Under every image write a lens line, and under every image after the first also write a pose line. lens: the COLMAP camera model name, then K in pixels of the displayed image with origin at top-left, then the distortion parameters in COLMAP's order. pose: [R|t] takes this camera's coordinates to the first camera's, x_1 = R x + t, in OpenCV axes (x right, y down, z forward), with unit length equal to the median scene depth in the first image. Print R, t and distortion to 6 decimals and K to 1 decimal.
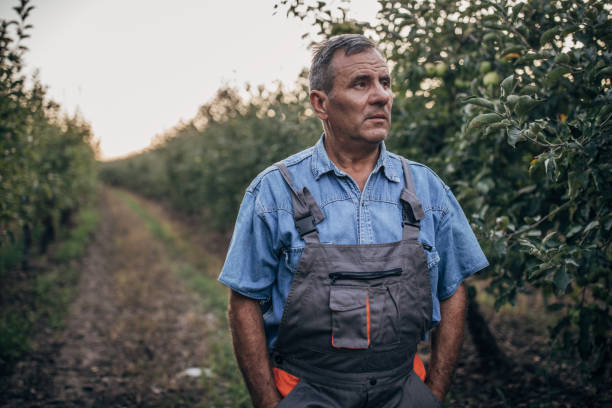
lens RADIAL K [[589.5, 0, 303.9], [0, 589.5, 205.6], [0, 0, 1]] dist [0.011438, 0.000000]
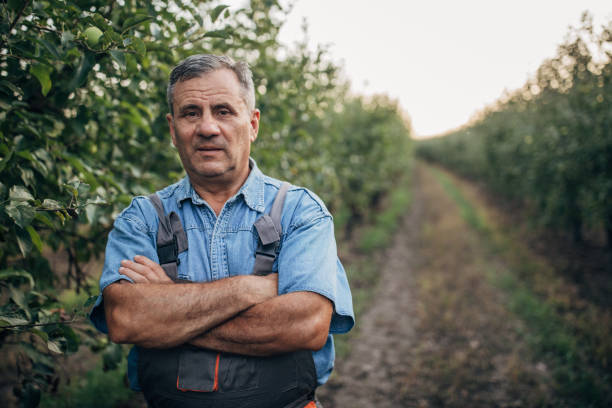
lens RADIAL K [[589.5, 0, 304.3], [0, 589.5, 205.4], [0, 0, 1]] dist [0.011438, 0.000000]
pose [[0.866762, 0.052886, -0.495910, -0.081191], [-0.033511, 0.998290, 0.047891, -0.033688], [0.497595, -0.024892, 0.867052, 0.317502]]
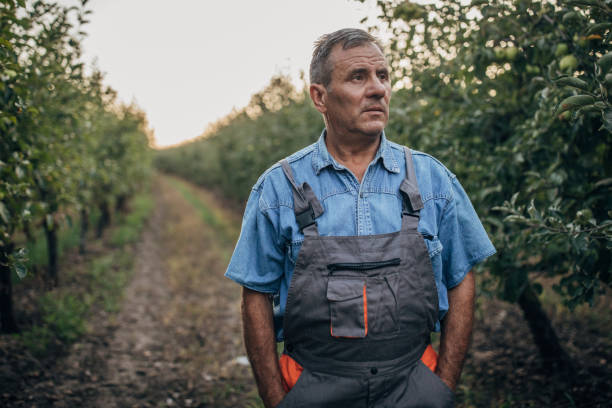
lens RADIAL K [[589.5, 0, 306.7], [0, 589.5, 205.1], [0, 0, 1]] dist [0.011438, 0.000000]
pose [[0.996775, 0.020146, -0.077672, -0.008722], [-0.018914, 0.999684, 0.016568, 0.001594], [0.077981, -0.015046, 0.996841, 0.017828]]
